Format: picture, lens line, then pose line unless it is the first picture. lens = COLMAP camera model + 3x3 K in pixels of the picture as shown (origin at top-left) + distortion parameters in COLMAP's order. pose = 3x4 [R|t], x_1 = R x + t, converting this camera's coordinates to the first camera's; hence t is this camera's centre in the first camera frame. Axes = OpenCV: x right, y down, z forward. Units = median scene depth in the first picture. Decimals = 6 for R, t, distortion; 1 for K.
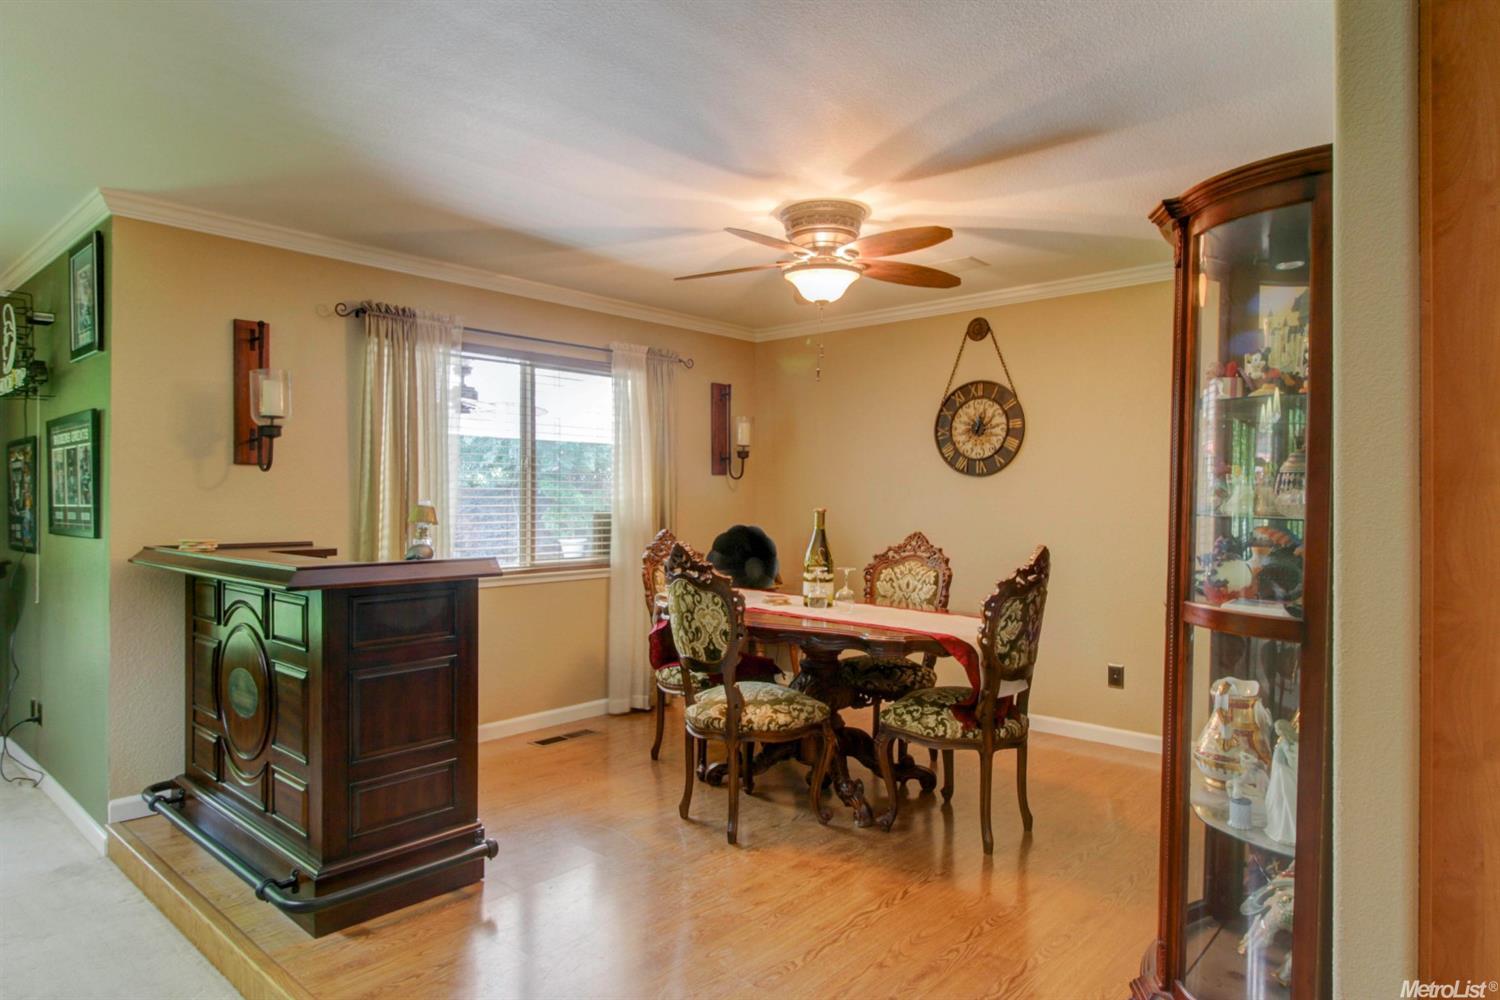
lens RADIAL K [[892.3, 0, 747.6], [0, 892.3, 499.5], [0, 0, 1]] dist [0.002720, 0.000492]
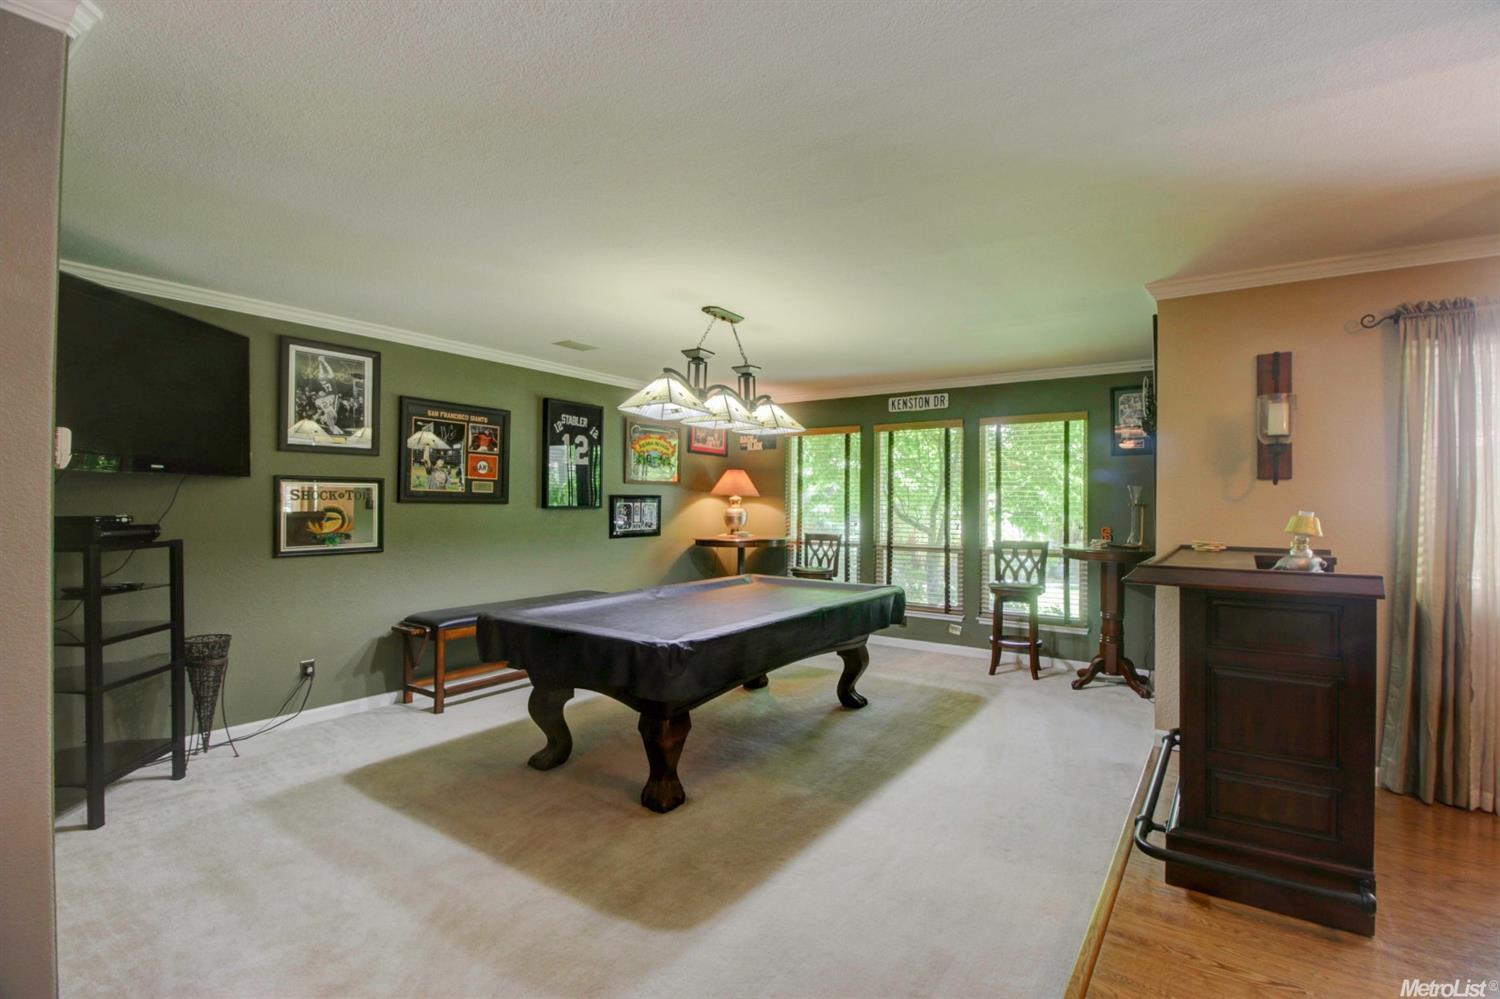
lens RADIAL K [[695.2, 0, 748.3], [0, 695.2, 502.5], [0, 0, 1]] dist [-0.015954, -0.001678]
pose [[0.125339, -0.002477, -0.992111, 0.239908], [-0.007207, 0.999968, -0.003407, -0.001773], [0.992088, 0.007577, 0.125317, 0.234156]]
